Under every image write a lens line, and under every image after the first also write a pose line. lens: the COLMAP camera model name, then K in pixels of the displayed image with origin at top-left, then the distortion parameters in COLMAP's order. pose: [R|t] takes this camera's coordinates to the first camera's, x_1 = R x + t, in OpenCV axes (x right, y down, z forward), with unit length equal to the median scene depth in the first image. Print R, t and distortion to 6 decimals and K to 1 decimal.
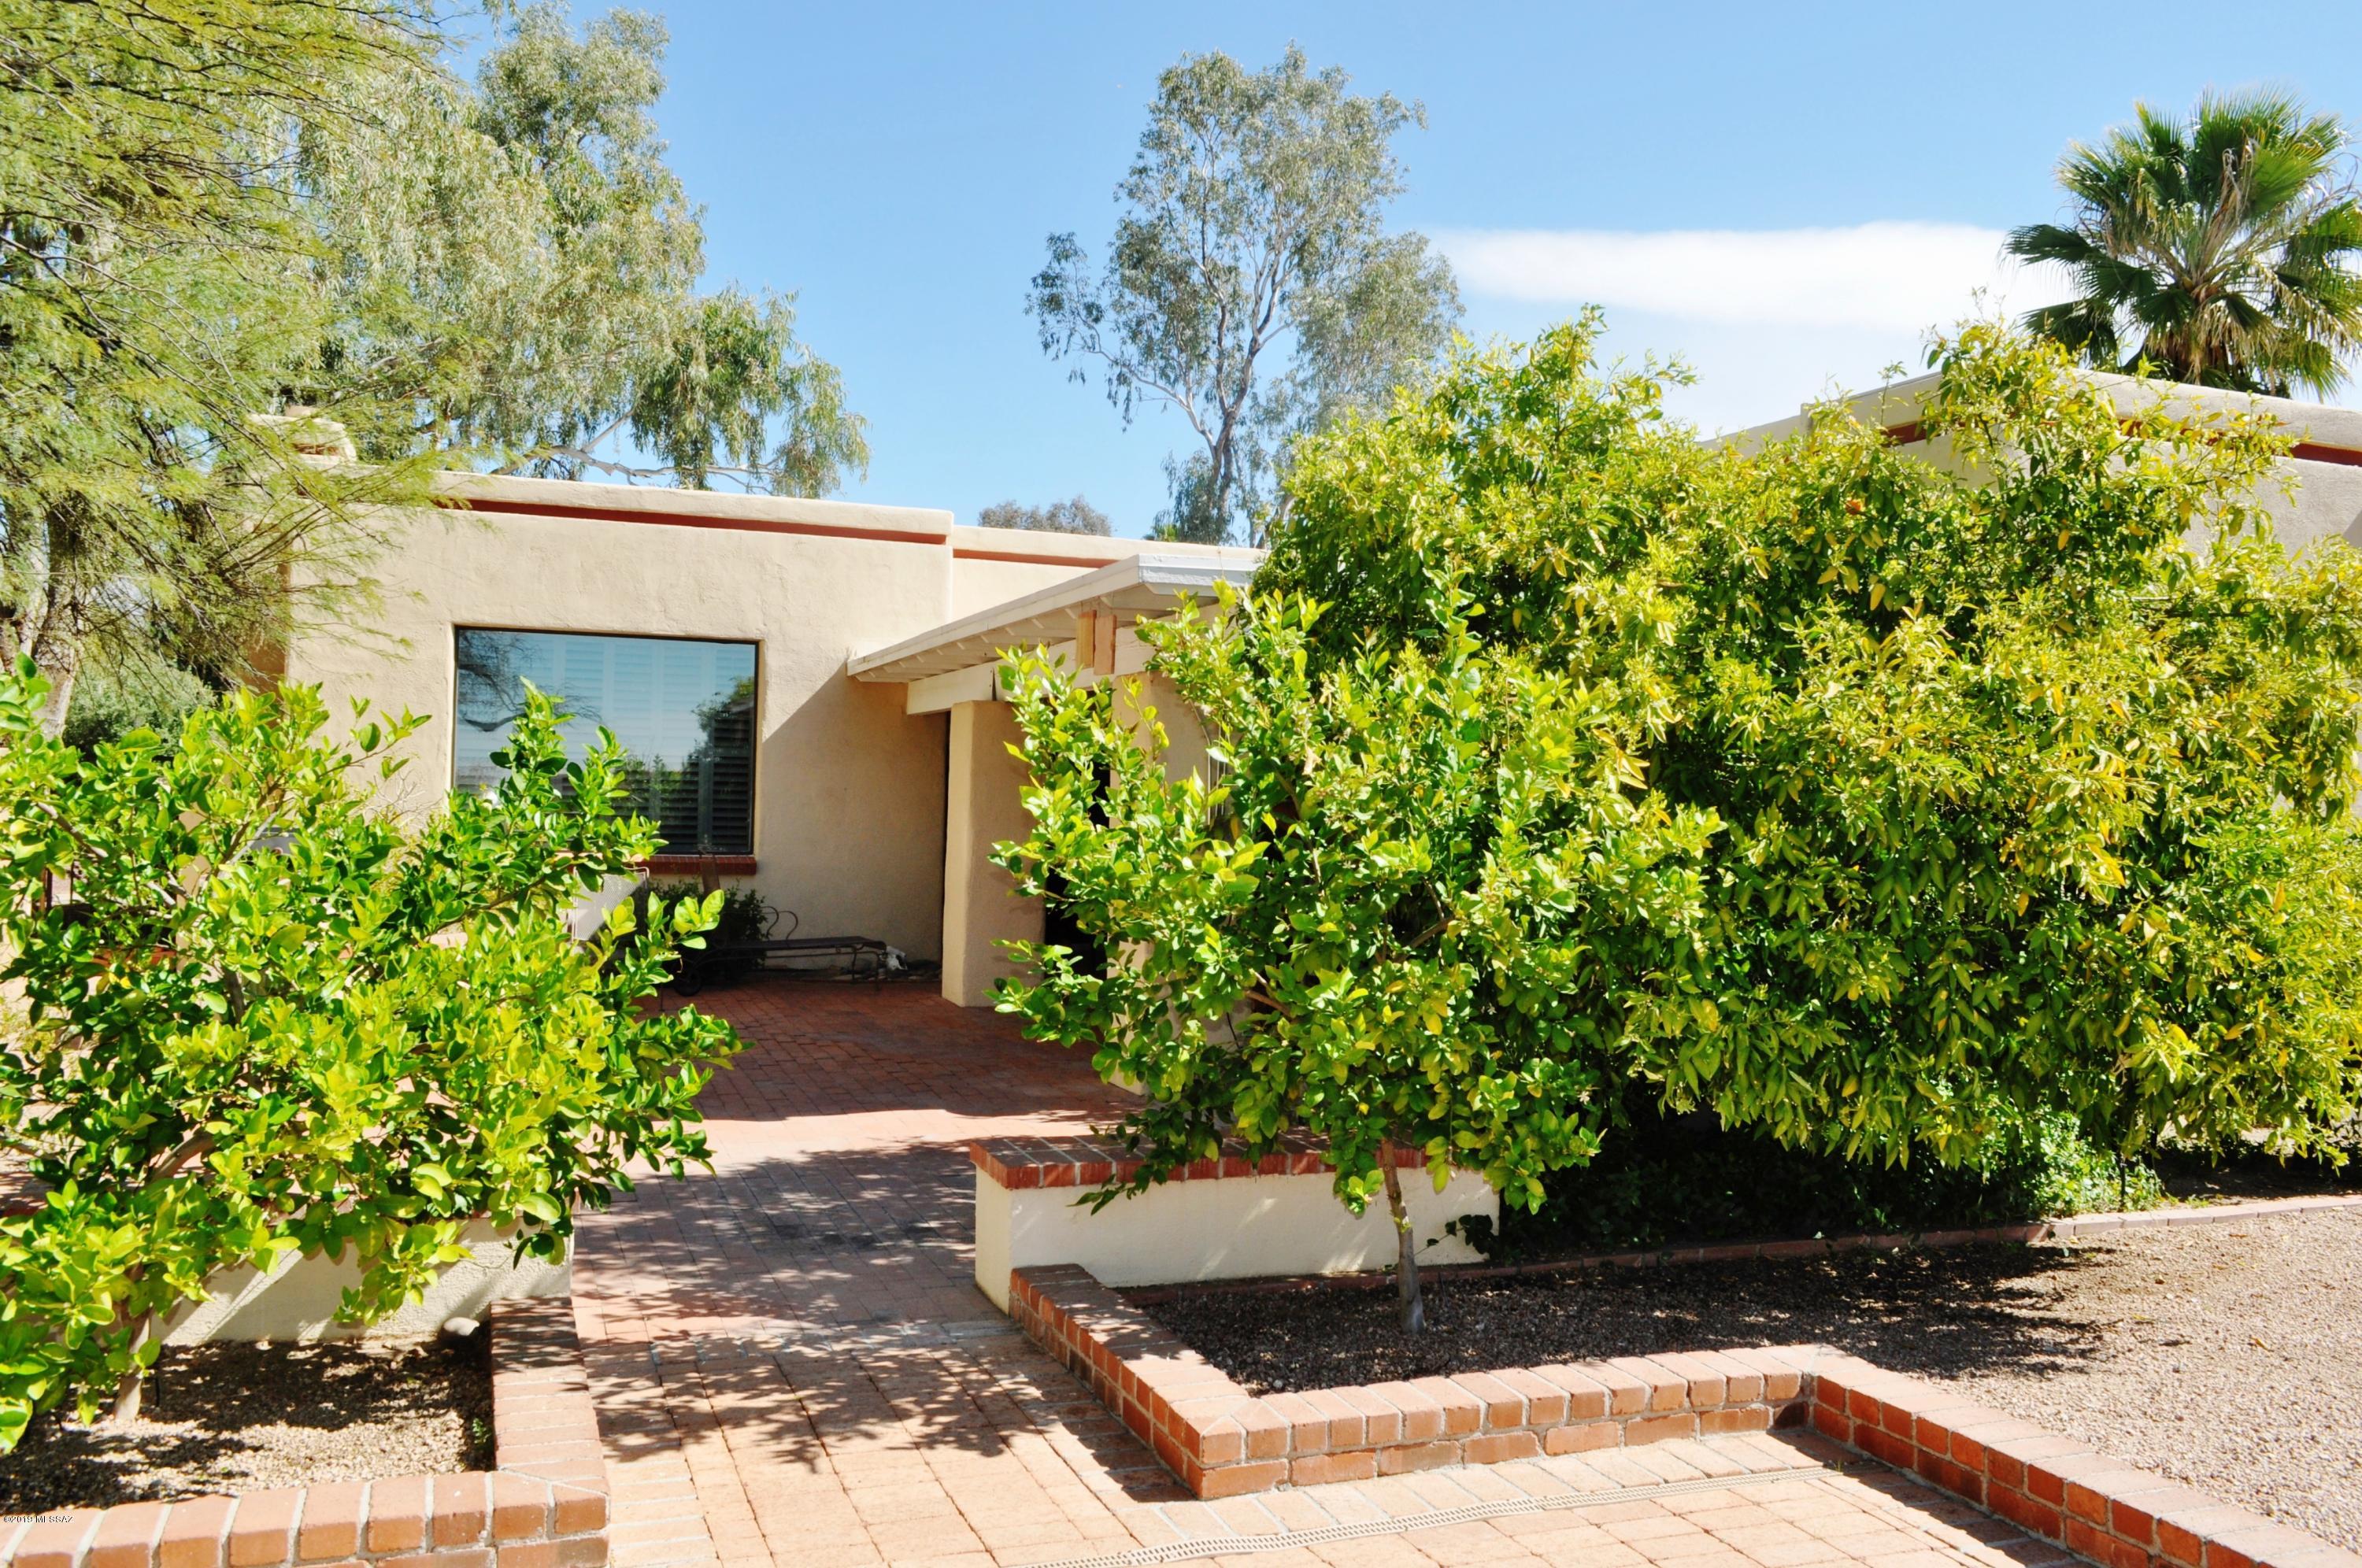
lens RADIAL K [[1825.0, 0, 1181.0], [0, 1825.0, 784.0], [0, 0, 1]] dist [-0.015030, 0.005108]
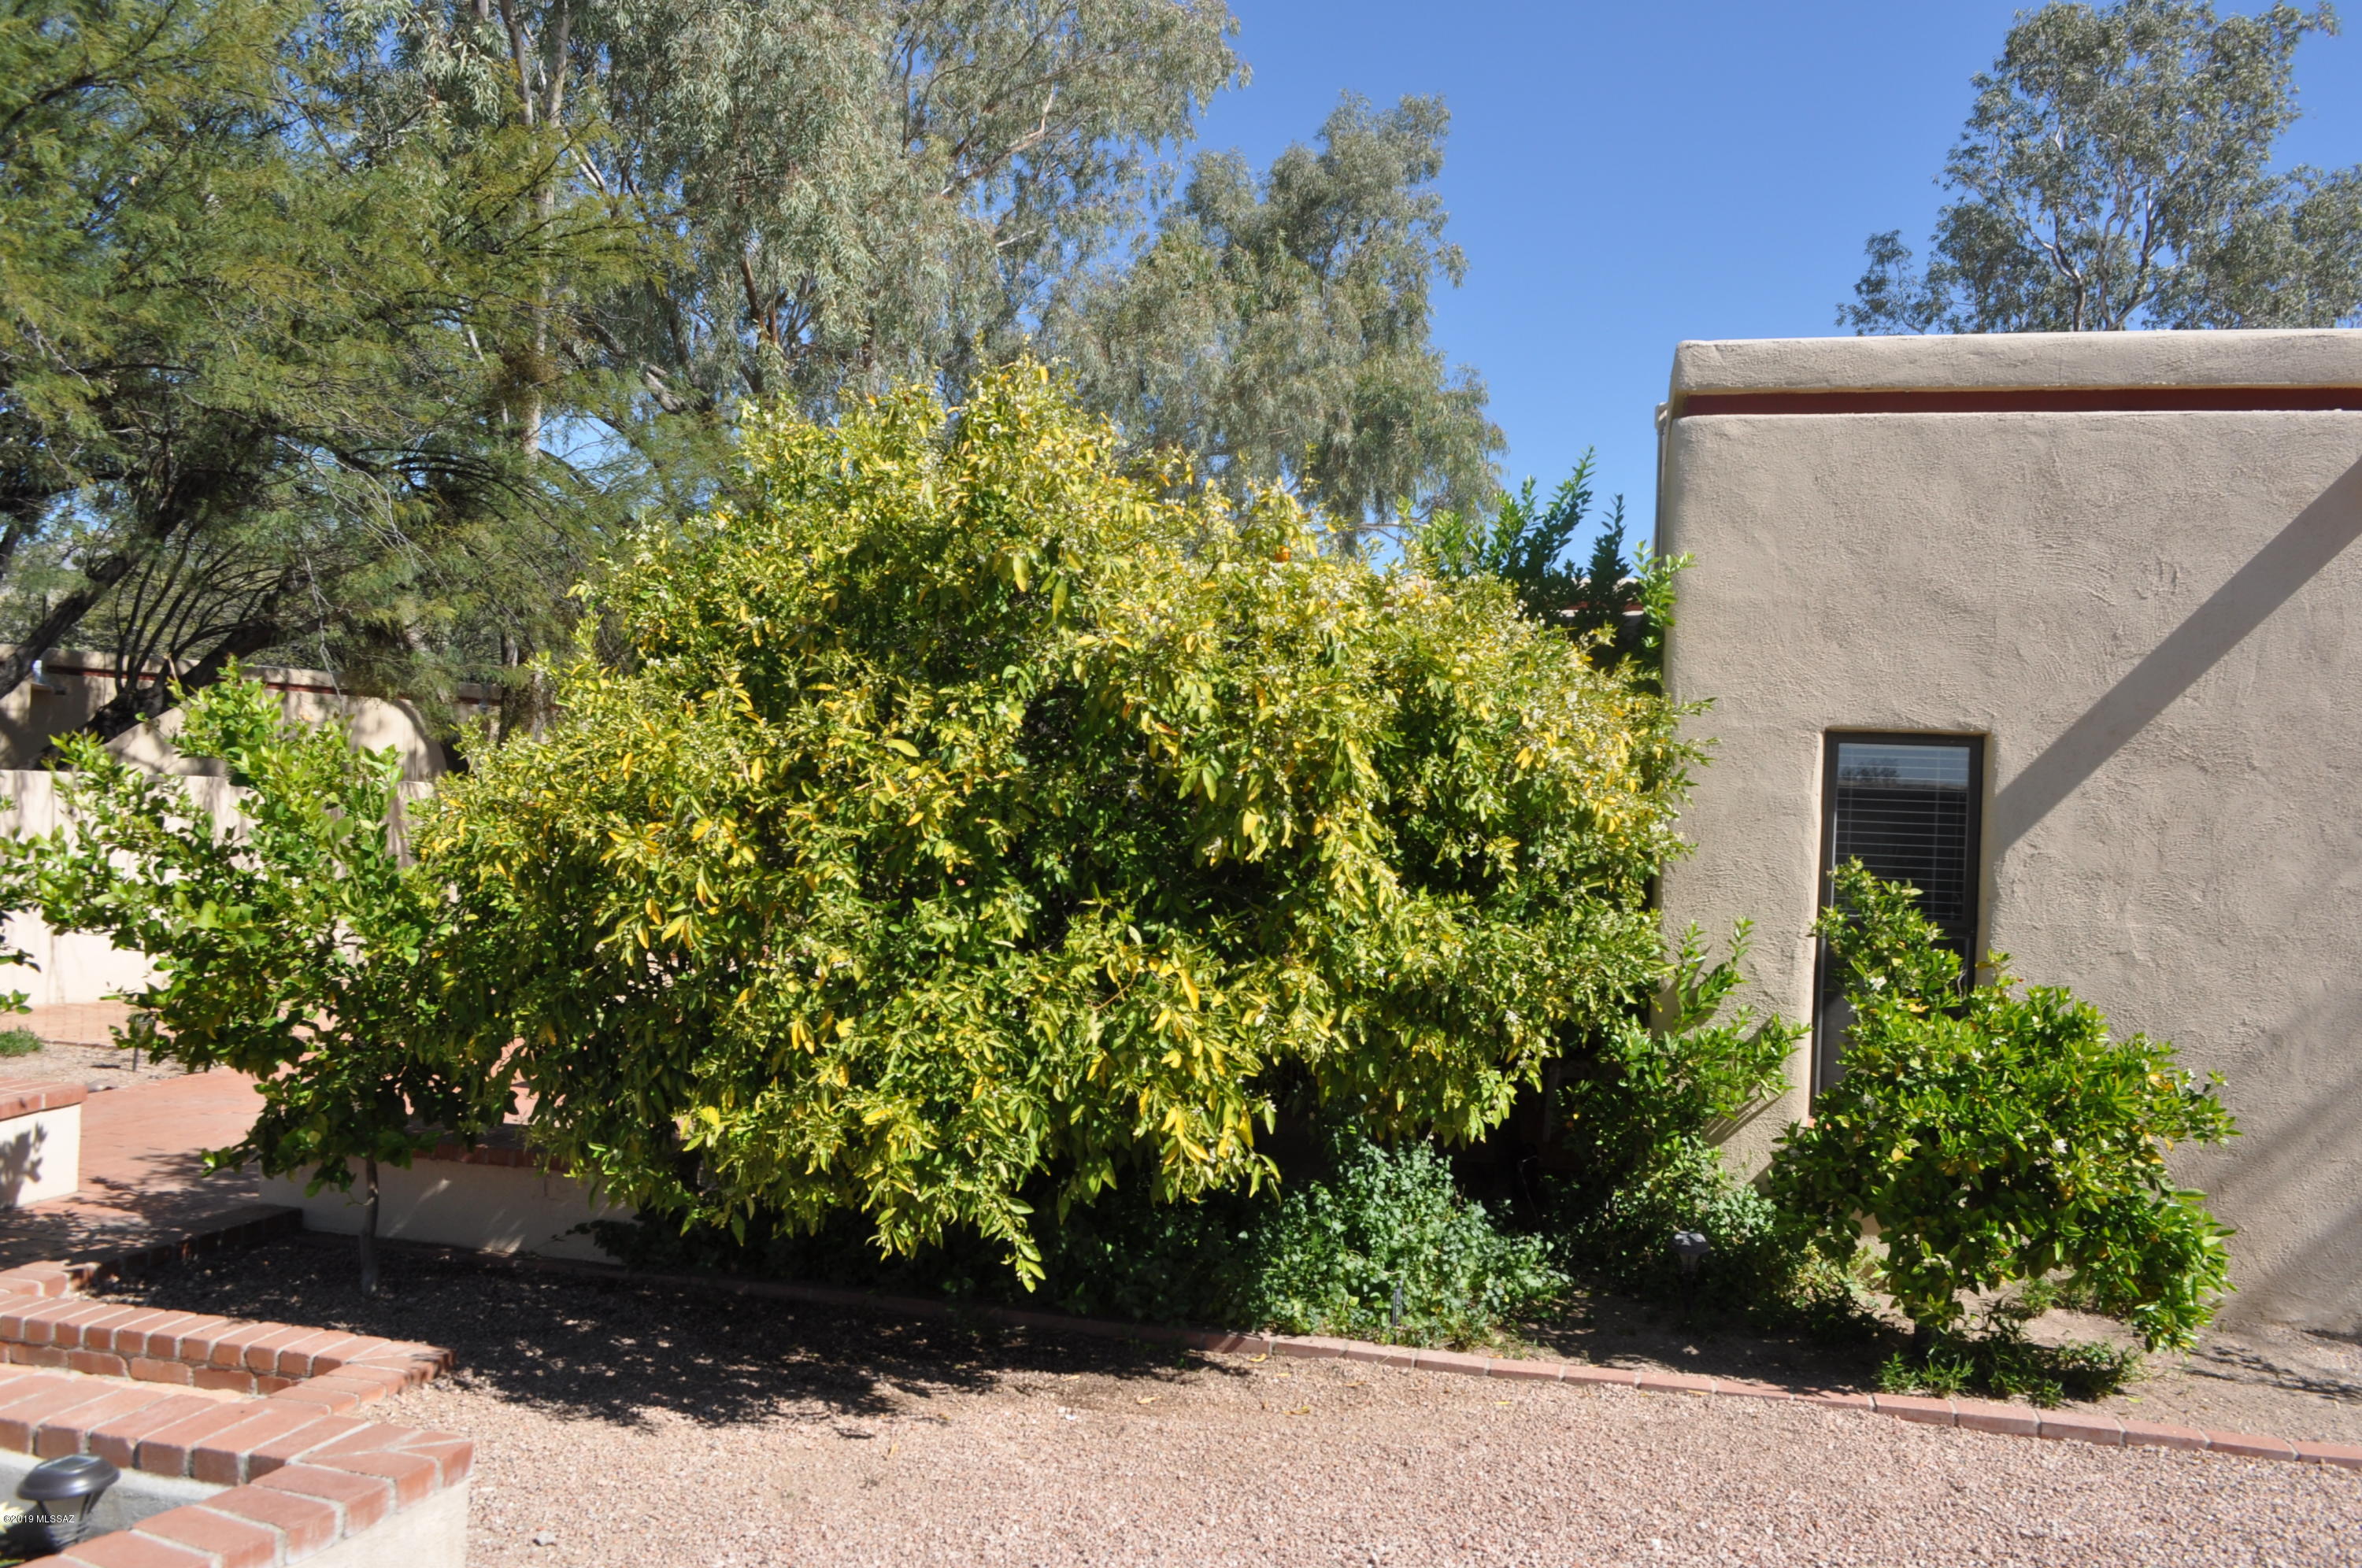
lens RADIAL K [[1825.0, 0, 1181.0], [0, 1825.0, 784.0], [0, 0, 1]] dist [-0.015030, 0.005108]
pose [[0.832372, 0.001374, -0.554216, 0.245905], [-0.012074, 0.999805, -0.015656, -0.004607], [0.554086, 0.019723, 0.832226, 0.058367]]
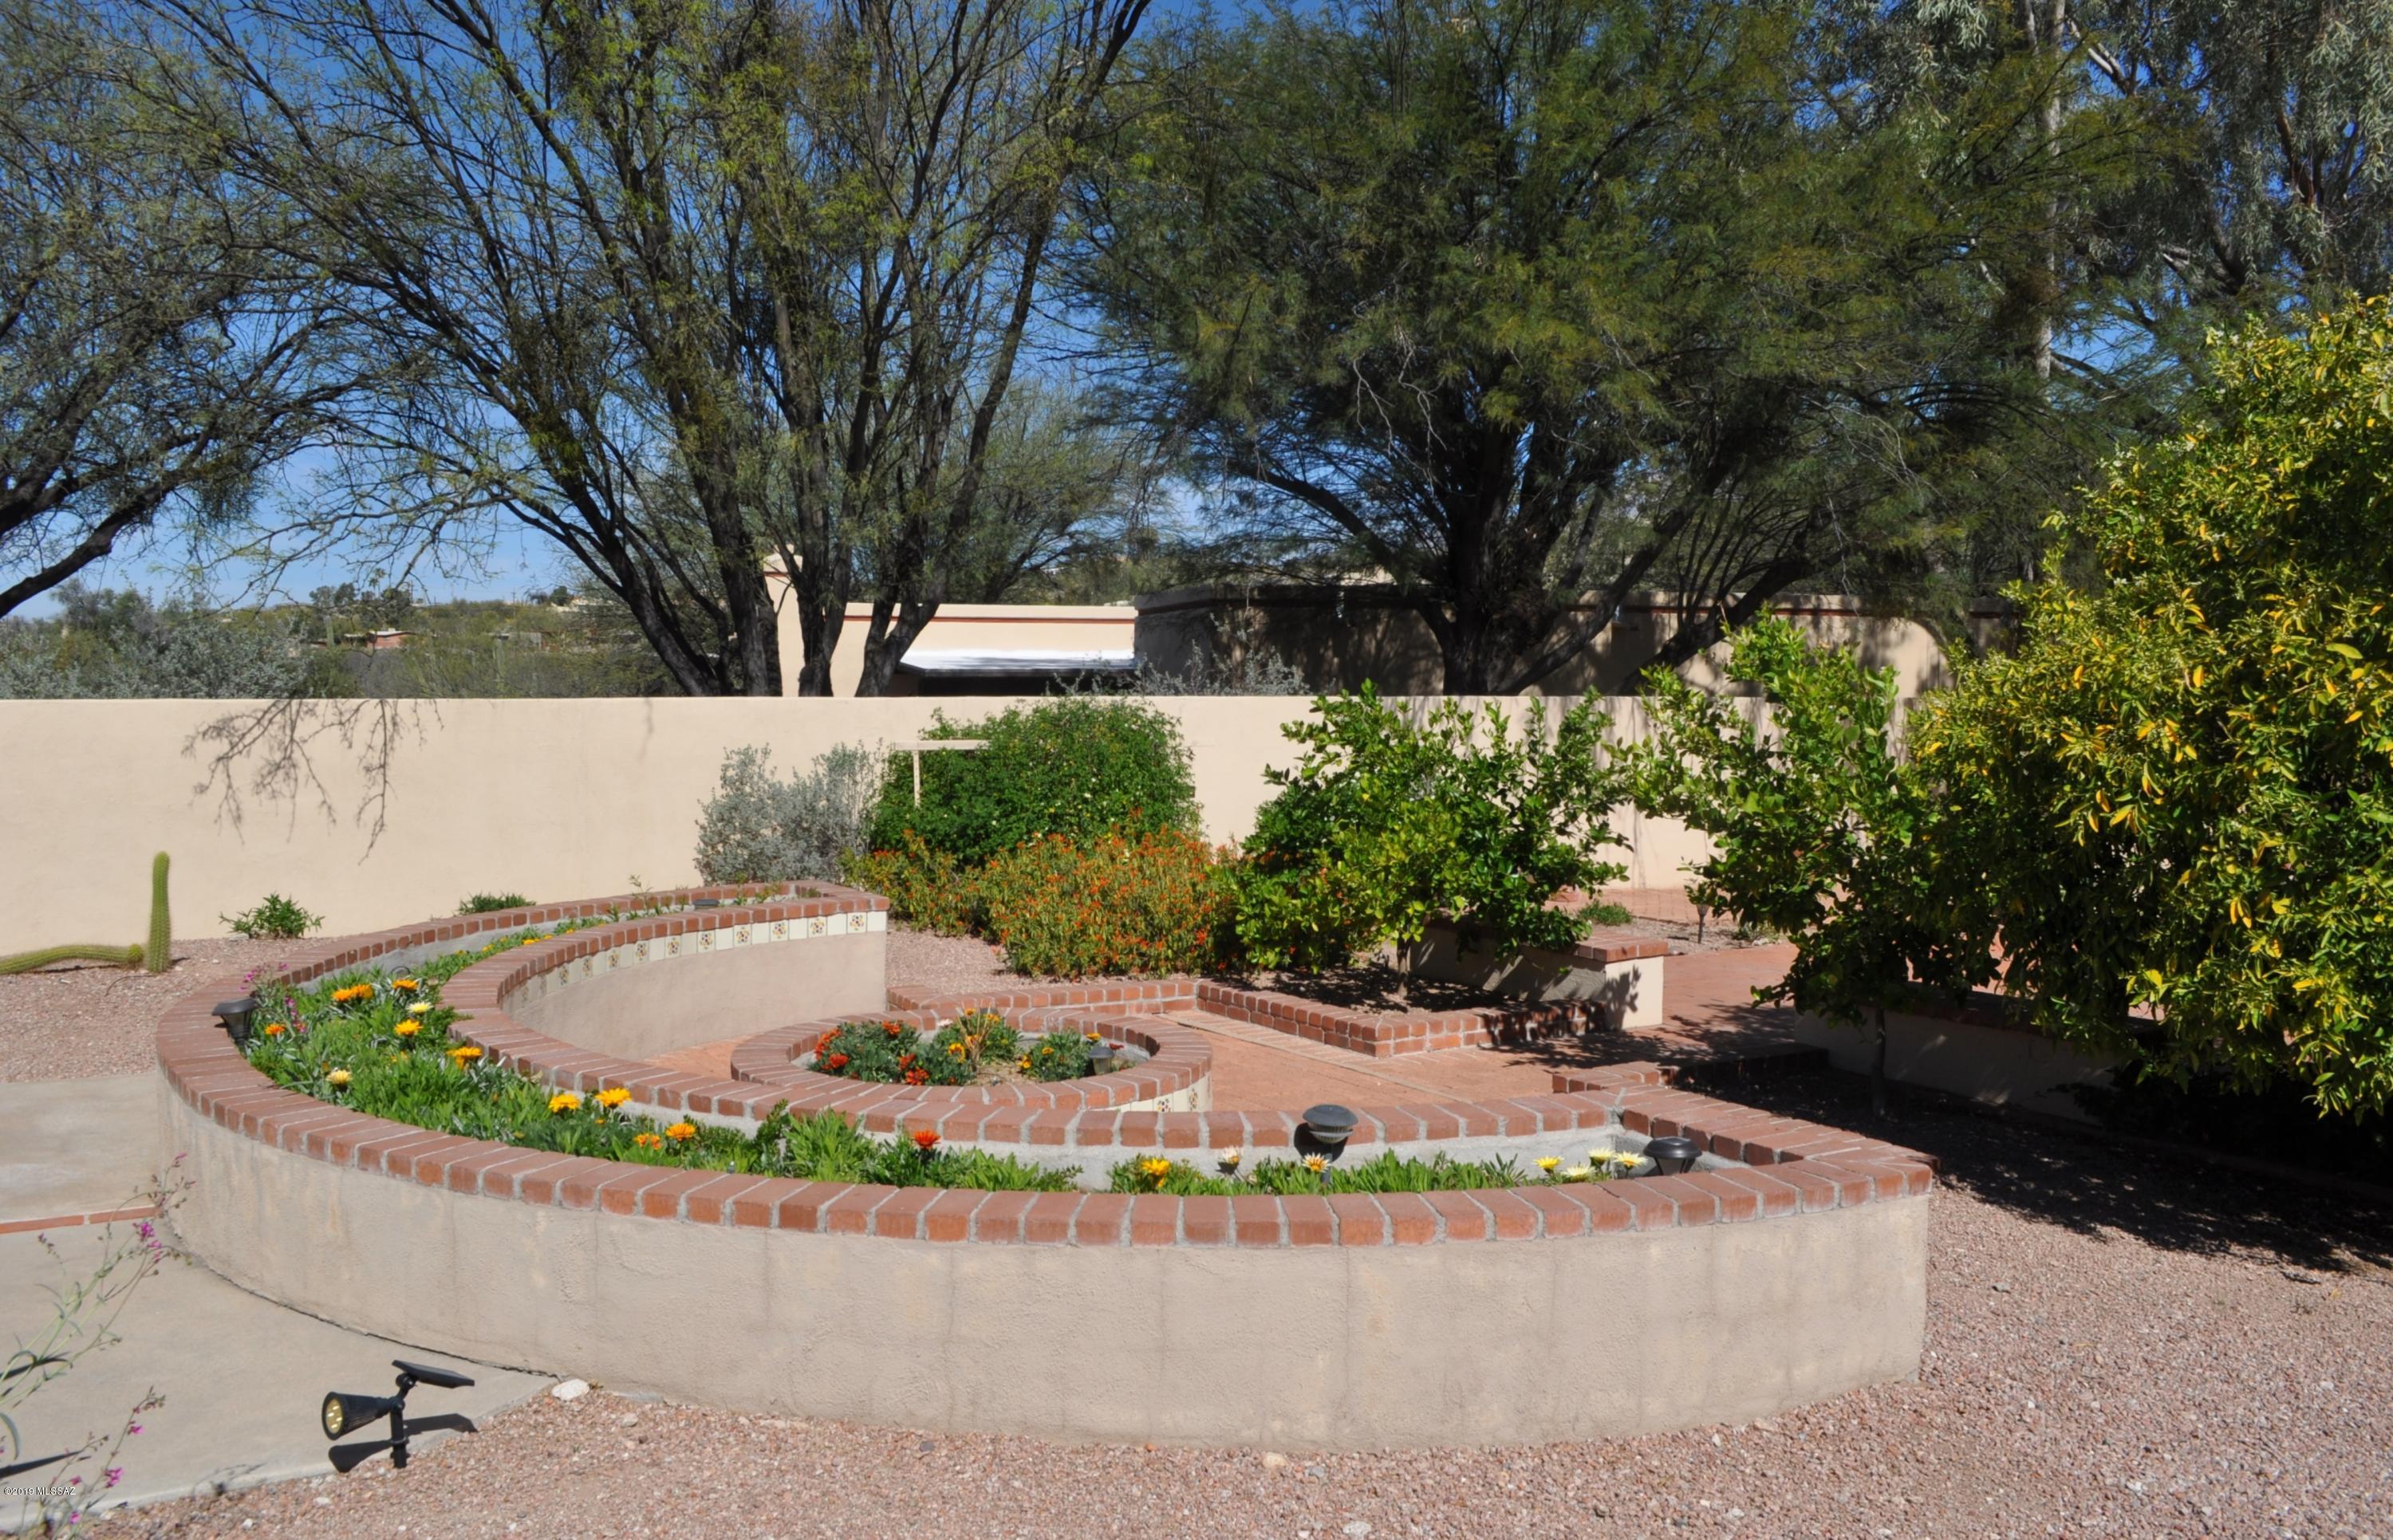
lens RADIAL K [[1906.5, 0, 1196.5], [0, 1906.5, 770.0], [0, 0, 1]] dist [-0.014186, 0.002188]
pose [[0.205845, 0.021655, -0.978345, 0.299610], [0.006949, 0.999698, 0.023589, -0.003581], [0.978560, -0.011654, 0.205632, 0.030218]]
